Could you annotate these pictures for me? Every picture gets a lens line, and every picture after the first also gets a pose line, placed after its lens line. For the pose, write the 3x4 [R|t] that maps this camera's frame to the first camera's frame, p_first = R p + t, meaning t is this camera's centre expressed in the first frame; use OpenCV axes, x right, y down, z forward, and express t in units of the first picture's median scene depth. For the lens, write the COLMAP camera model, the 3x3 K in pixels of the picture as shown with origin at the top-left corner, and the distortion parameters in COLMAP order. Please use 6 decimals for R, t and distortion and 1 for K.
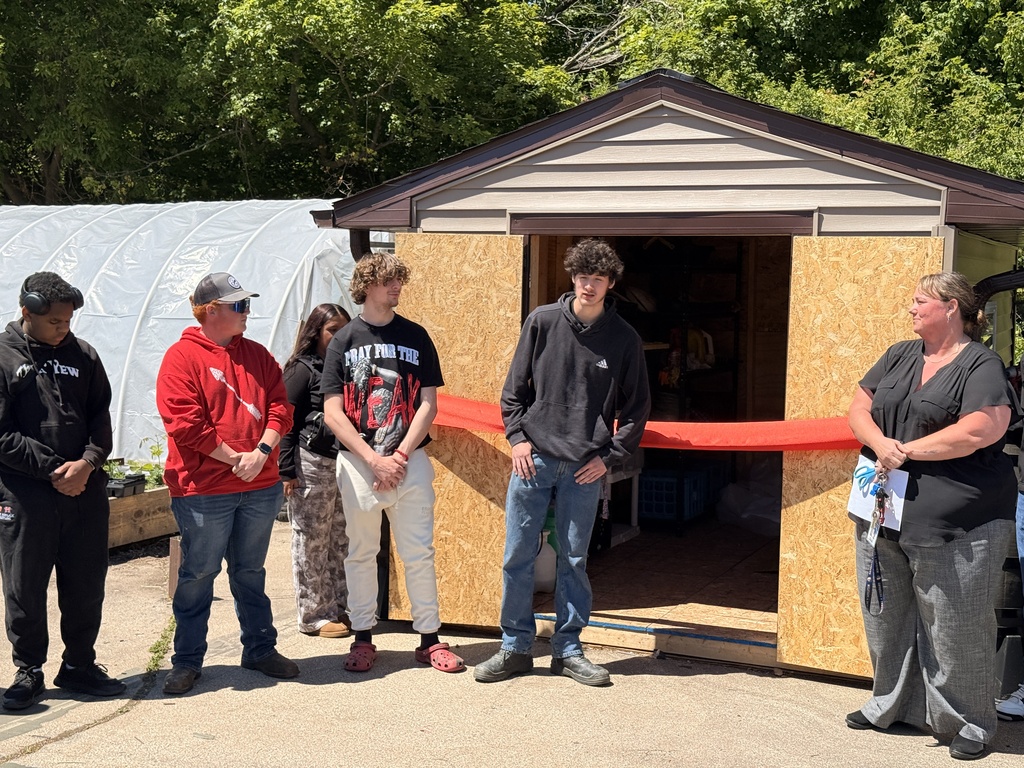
lens RADIAL K [[1433.9, 0, 514.6], [0, 1433.9, 396.5], [0, 0, 1]] dist [0.182550, -0.057136]
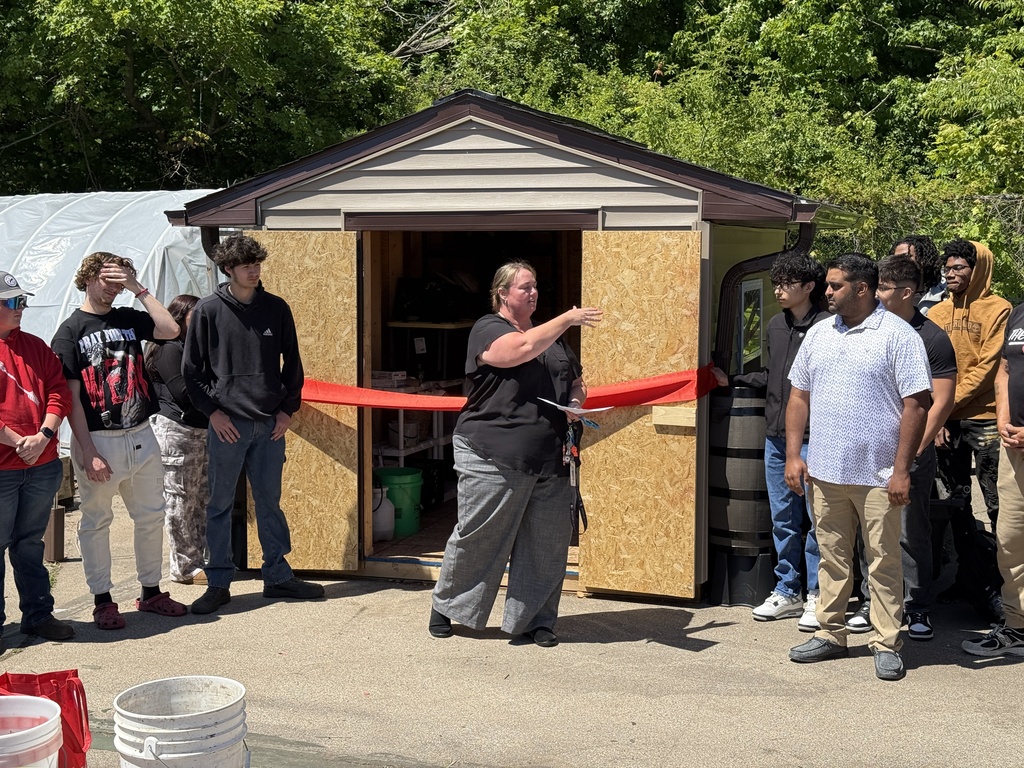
lens RADIAL K [[1433.9, 0, 514.6], [0, 1433.9, 396.5], [0, 0, 1]] dist [0.182550, -0.057136]
pose [[0.994174, -0.029352, 0.103711, 0.008409], [0.027371, 0.999416, 0.020473, 0.000329], [-0.104251, -0.017515, 0.994397, -0.162741]]
